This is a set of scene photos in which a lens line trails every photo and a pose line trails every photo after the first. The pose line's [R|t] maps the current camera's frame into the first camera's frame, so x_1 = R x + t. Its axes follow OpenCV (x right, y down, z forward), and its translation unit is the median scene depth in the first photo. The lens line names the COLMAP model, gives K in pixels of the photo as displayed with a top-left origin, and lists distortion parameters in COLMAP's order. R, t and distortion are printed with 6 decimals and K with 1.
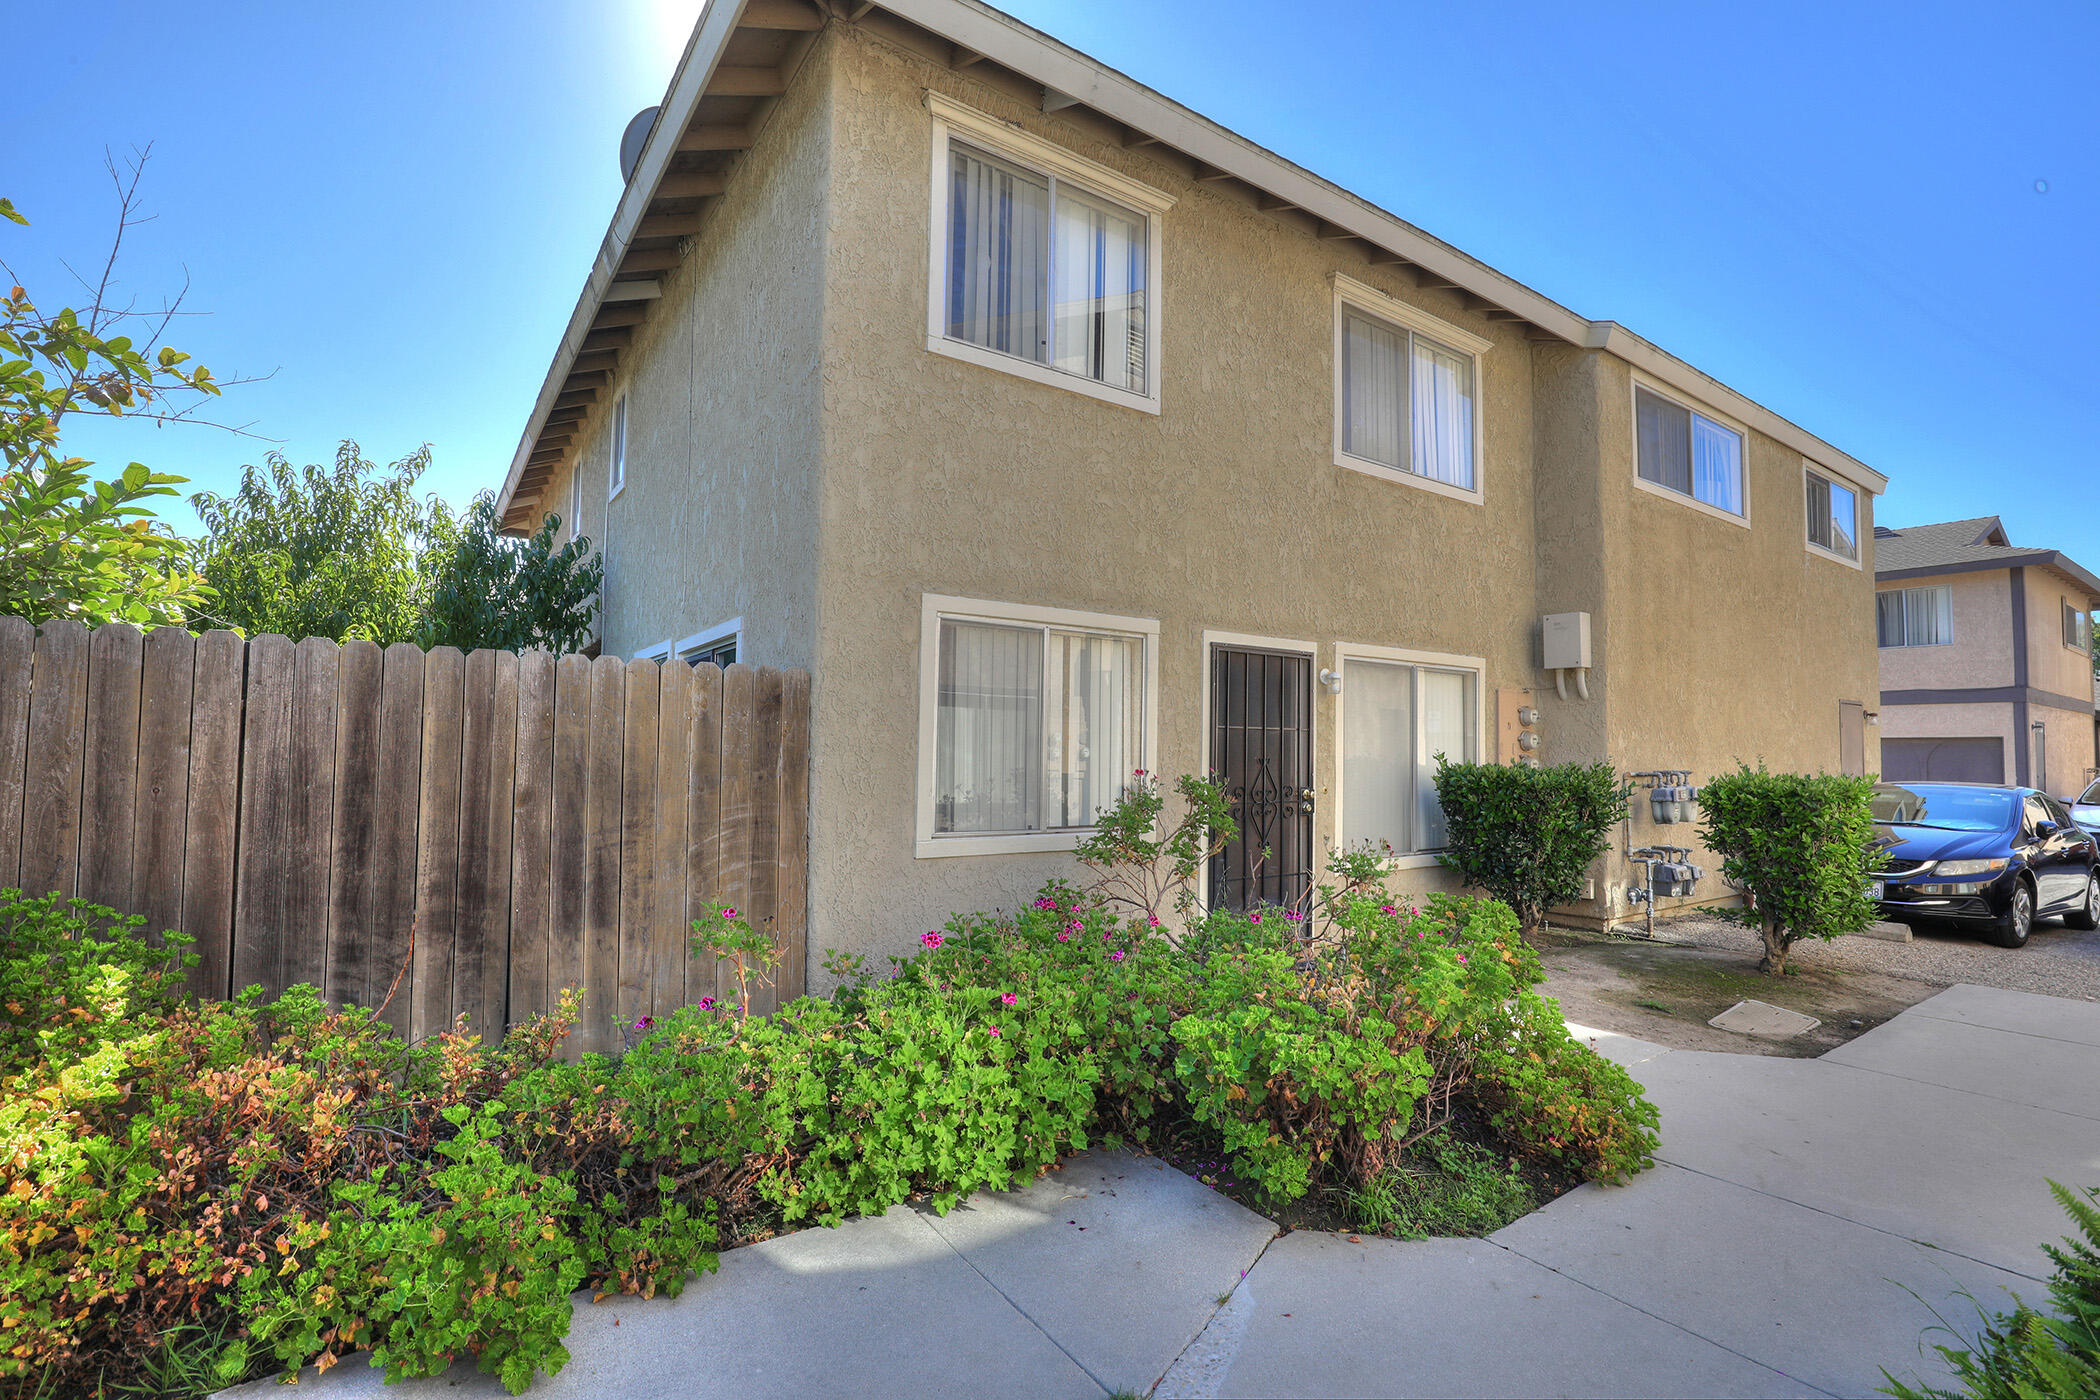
lens RADIAL K [[951.5, 0, 1059.6], [0, 951.5, 704.3], [0, 0, 1]] dist [-0.002152, 0.000010]
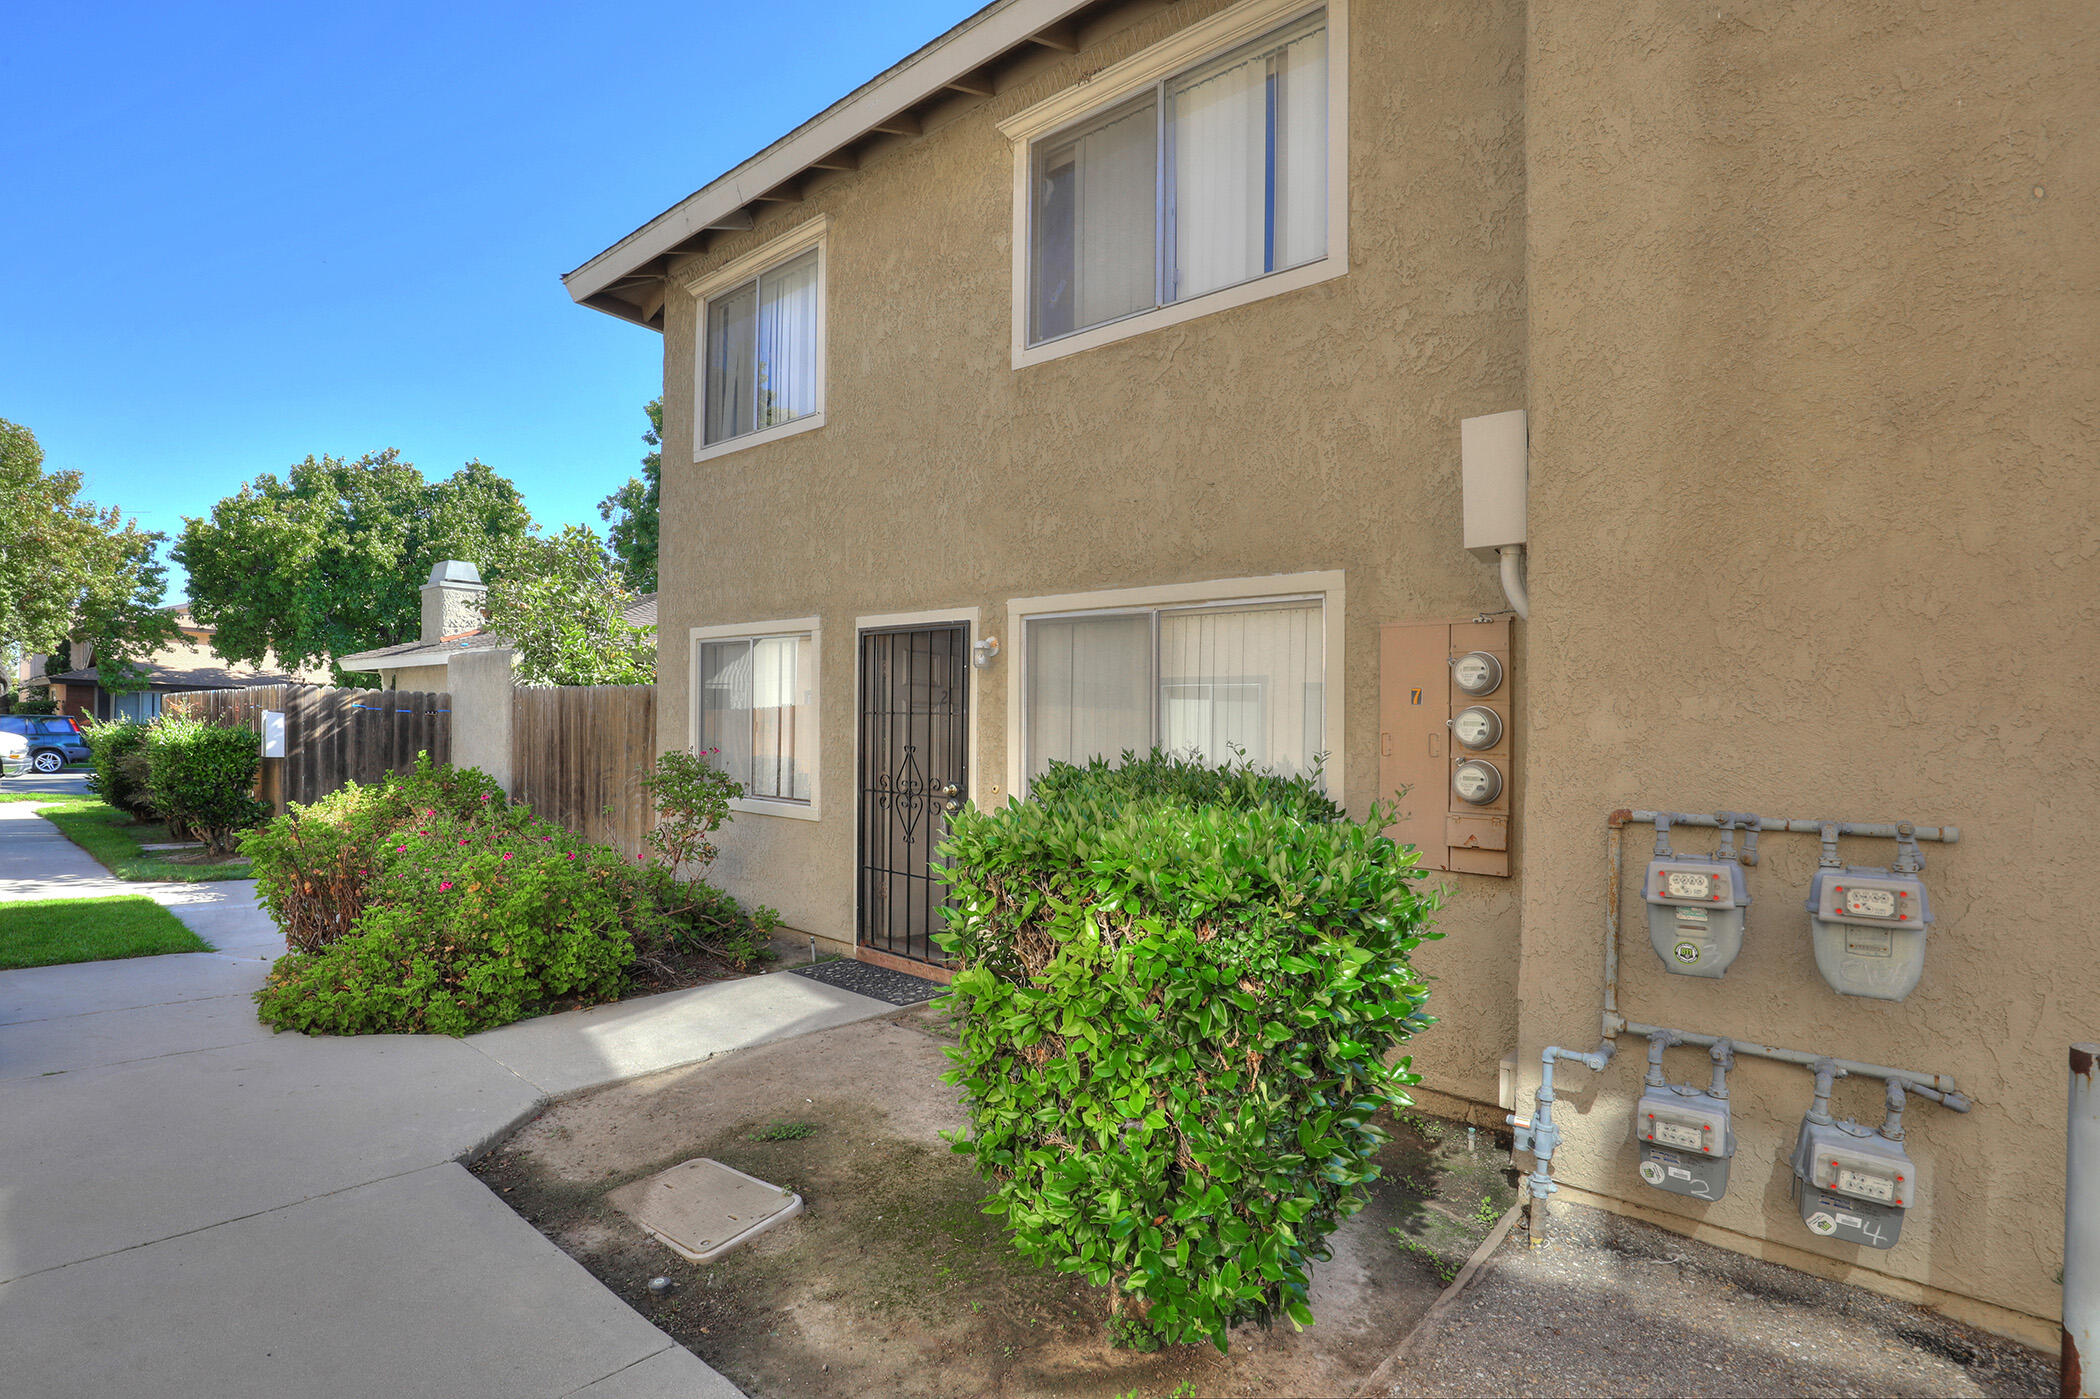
lens RADIAL K [[951.5, 0, 1058.2], [0, 951.5, 703.4], [0, 0, 1]] dist [-0.002152, 0.000010]
pose [[0.274467, -0.014476, -0.961488, 1.136597], [0.045404, 0.998967, -0.002079, 0.024212], [0.960524, -0.043085, 0.274840, 0.886003]]
